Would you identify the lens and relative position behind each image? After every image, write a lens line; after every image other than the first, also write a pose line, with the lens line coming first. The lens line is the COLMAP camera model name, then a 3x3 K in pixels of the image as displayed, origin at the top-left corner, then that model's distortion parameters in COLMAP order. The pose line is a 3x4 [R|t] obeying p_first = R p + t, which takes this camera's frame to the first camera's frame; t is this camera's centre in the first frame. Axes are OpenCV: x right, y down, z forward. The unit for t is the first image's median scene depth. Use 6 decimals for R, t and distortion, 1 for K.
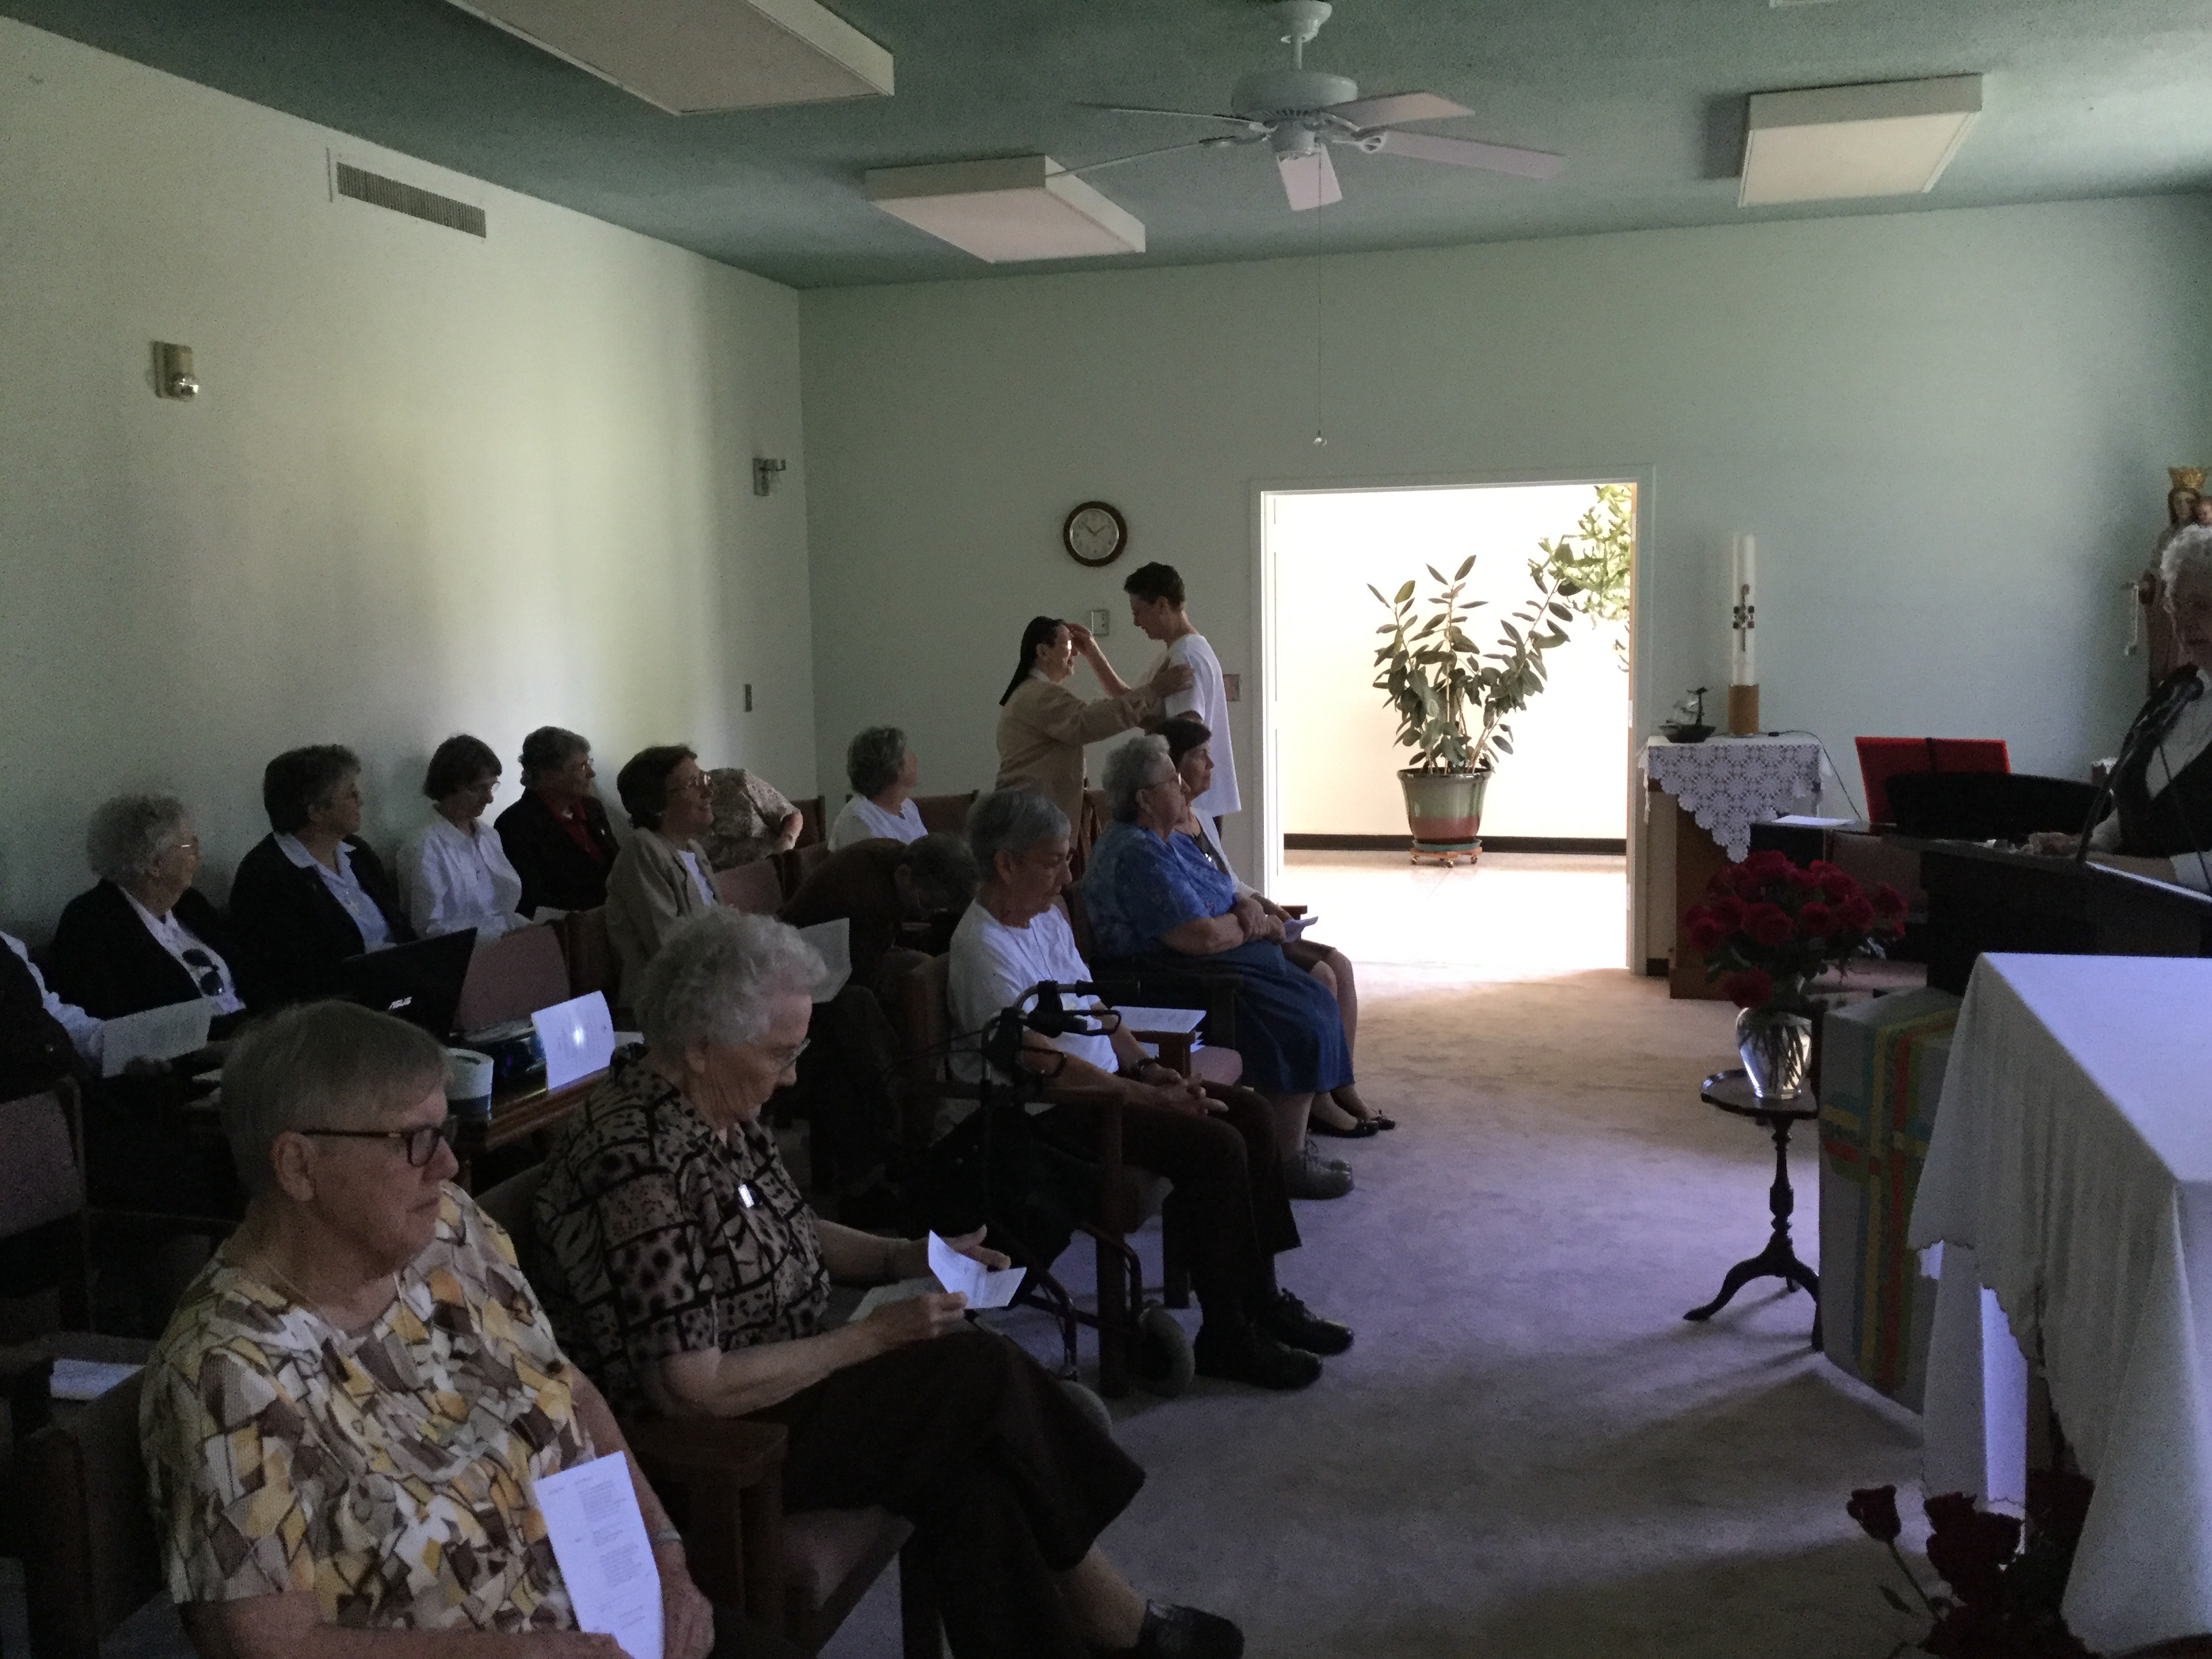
lens RADIAL K [[1977.3, 0, 1109.2], [0, 1977.3, 825.4], [0, 0, 1]] dist [0.103119, -0.192339]
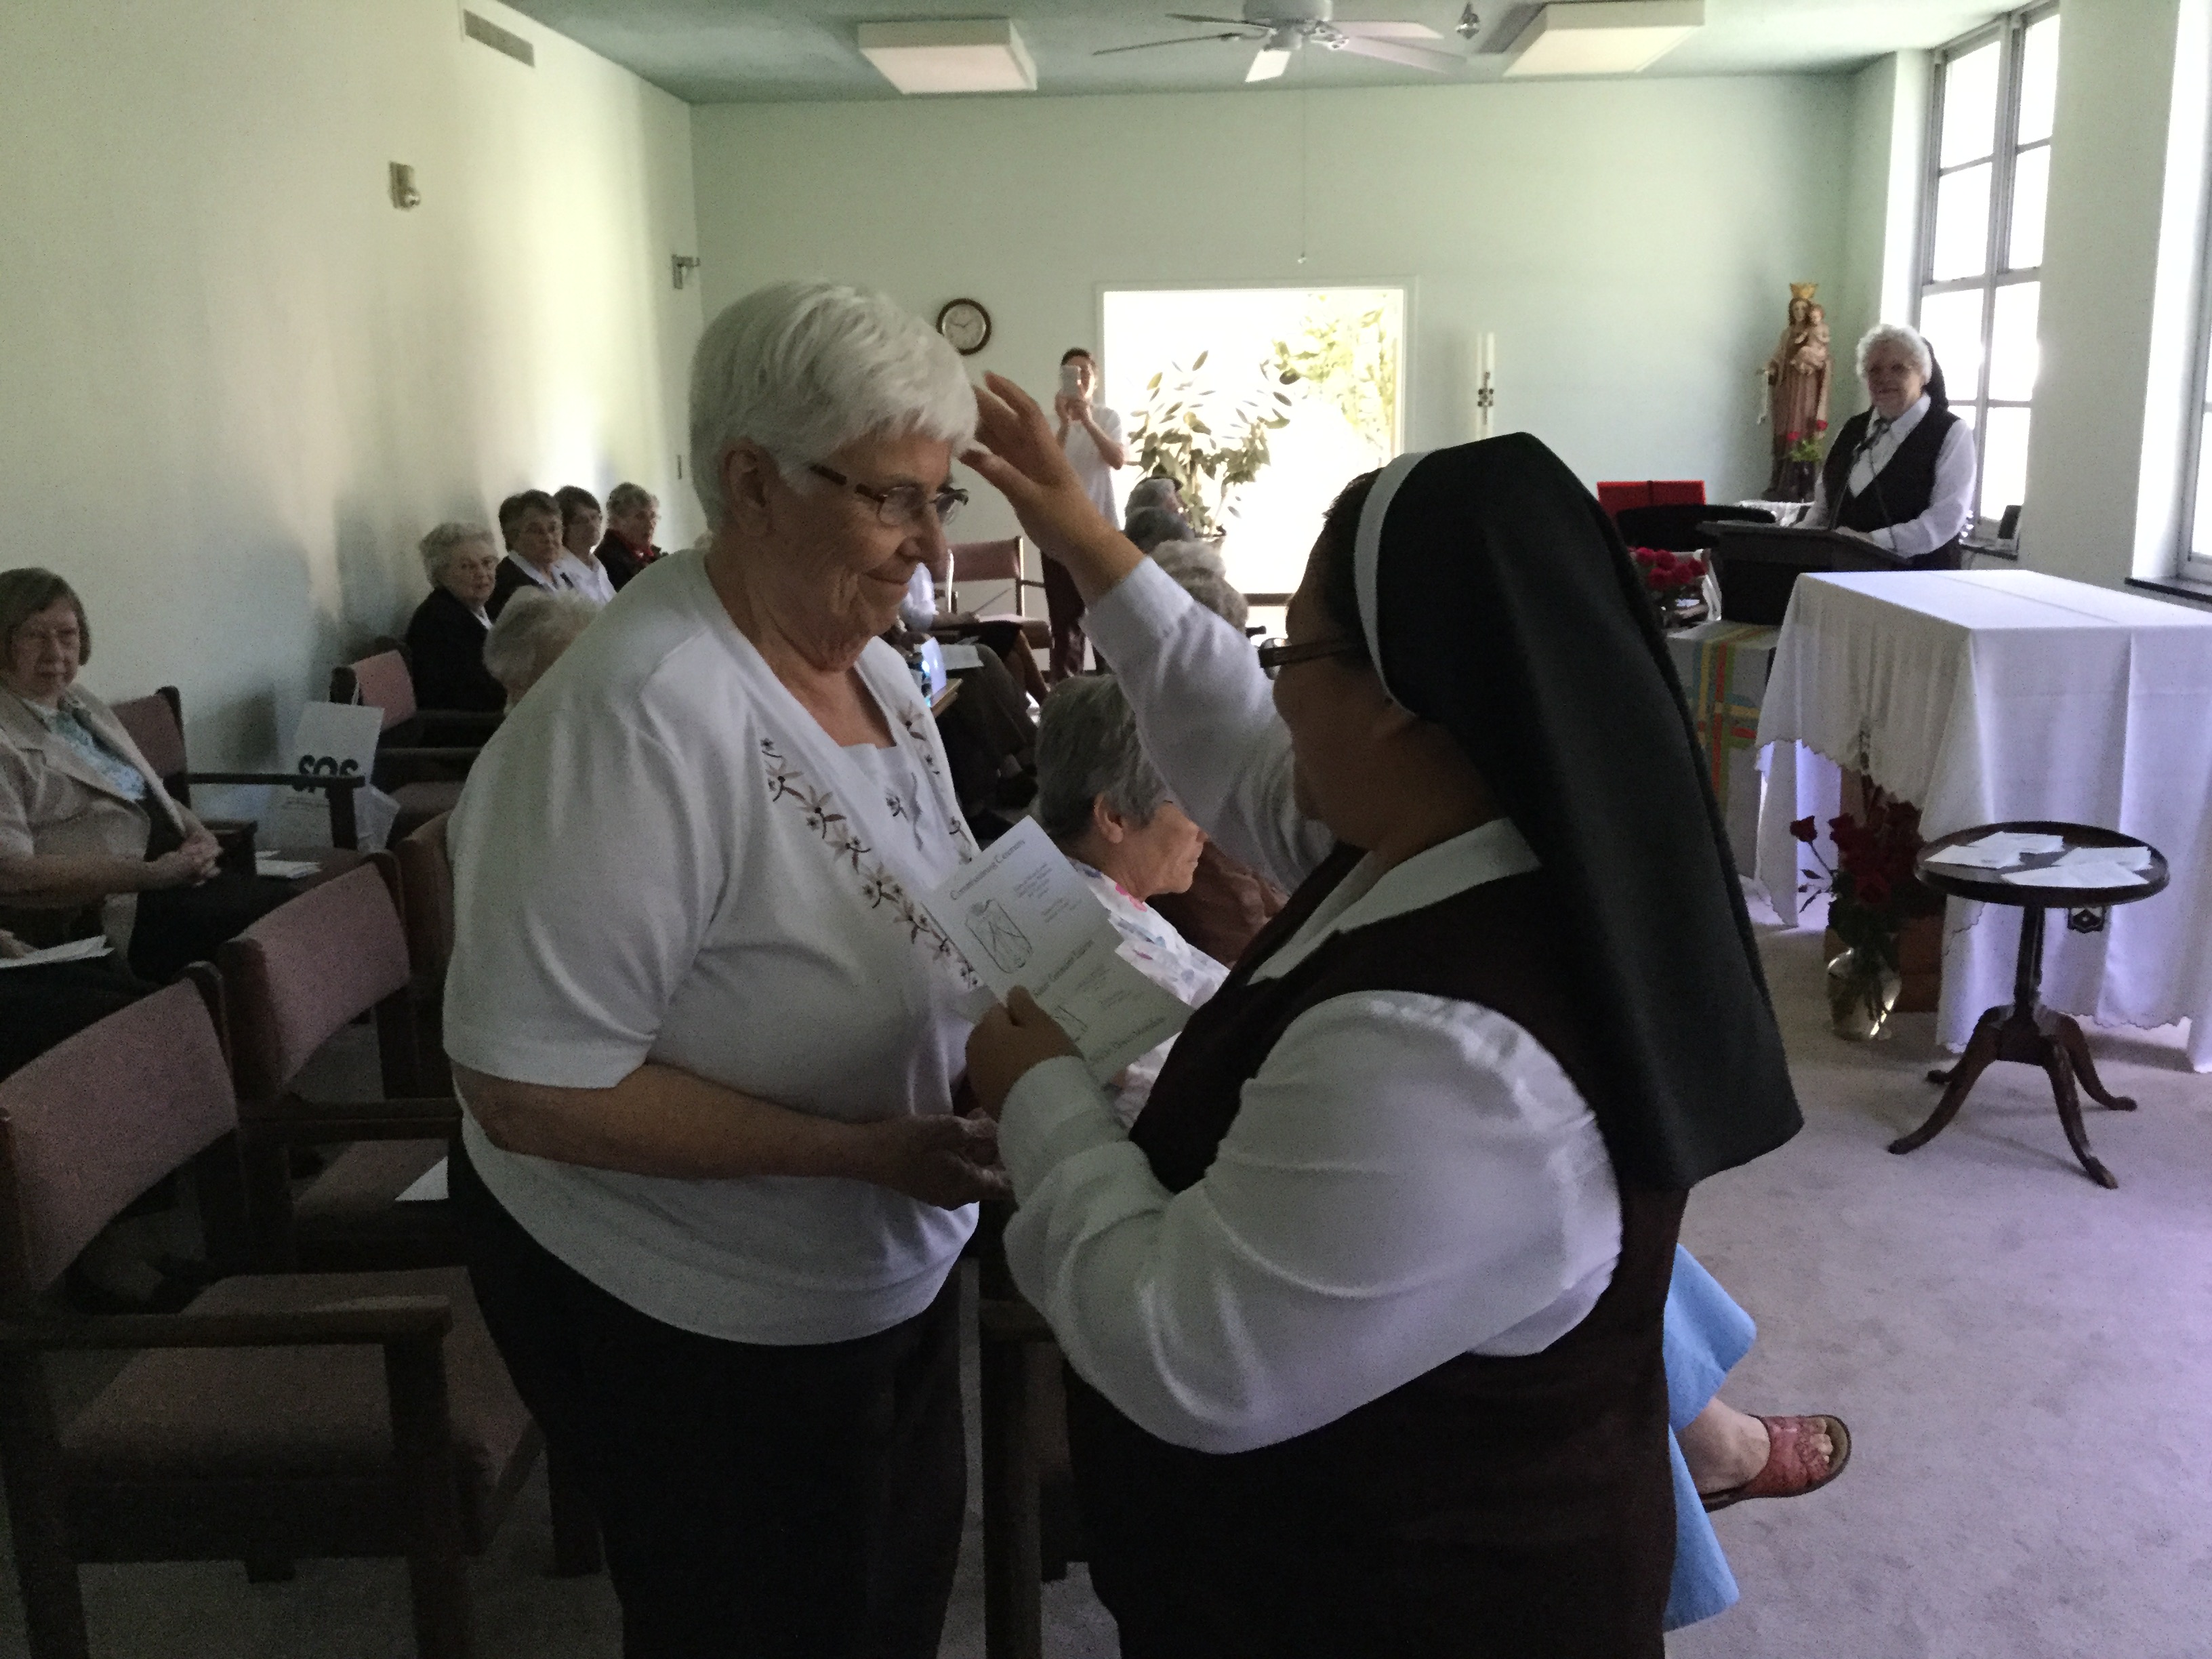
lens RADIAL K [[1977.3, 0, 1115.0], [0, 1977.3, 833.2], [0, 0, 1]] dist [0.103119, -0.192339]
pose [[0.974207, -0.047155, 0.220674, -0.238530], [0.024501, 0.994244, 0.104296, 0.040467], [-0.224322, -0.096199, 0.969755, -0.256246]]
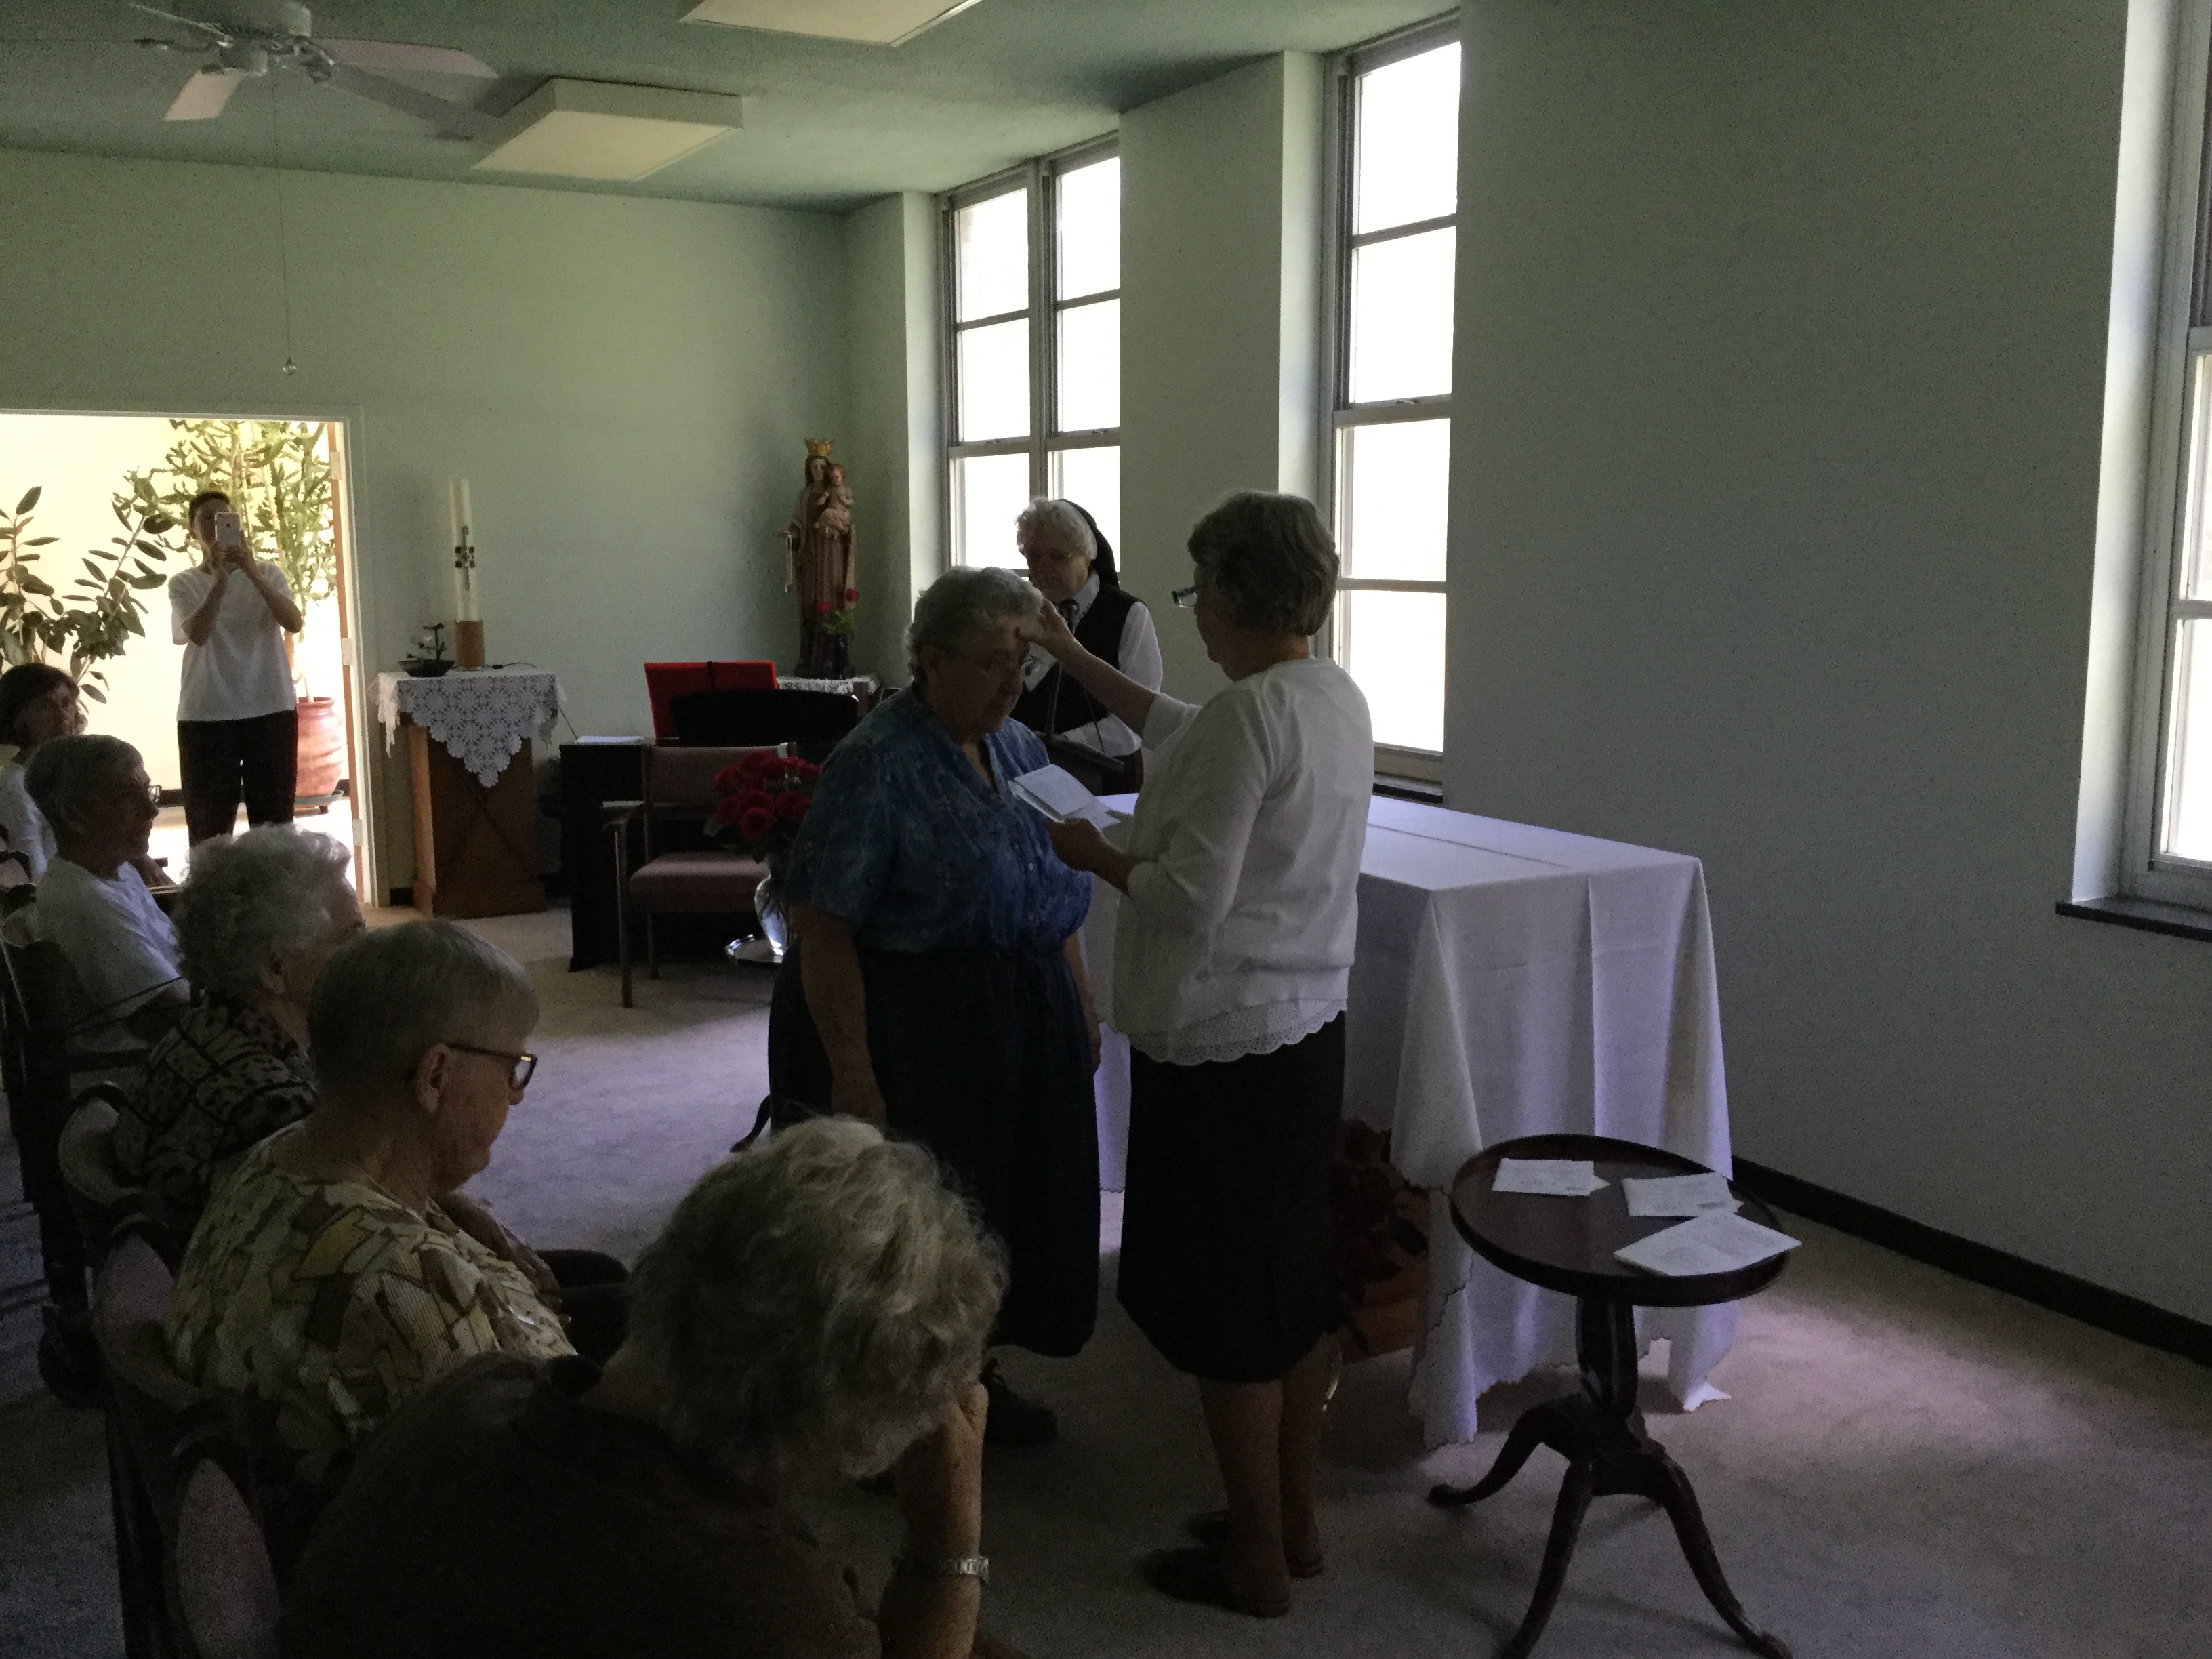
lens RADIAL K [[1977.3, 0, 1113.6], [0, 1977.3, 833.8], [0, 0, 1]] dist [0.103119, -0.192339]
pose [[0.704592, -0.089515, 0.703944, -0.217991], [0.068594, 0.995958, 0.057991, 0.004858], [-0.706289, 0.007427, 0.707884, 0.006073]]
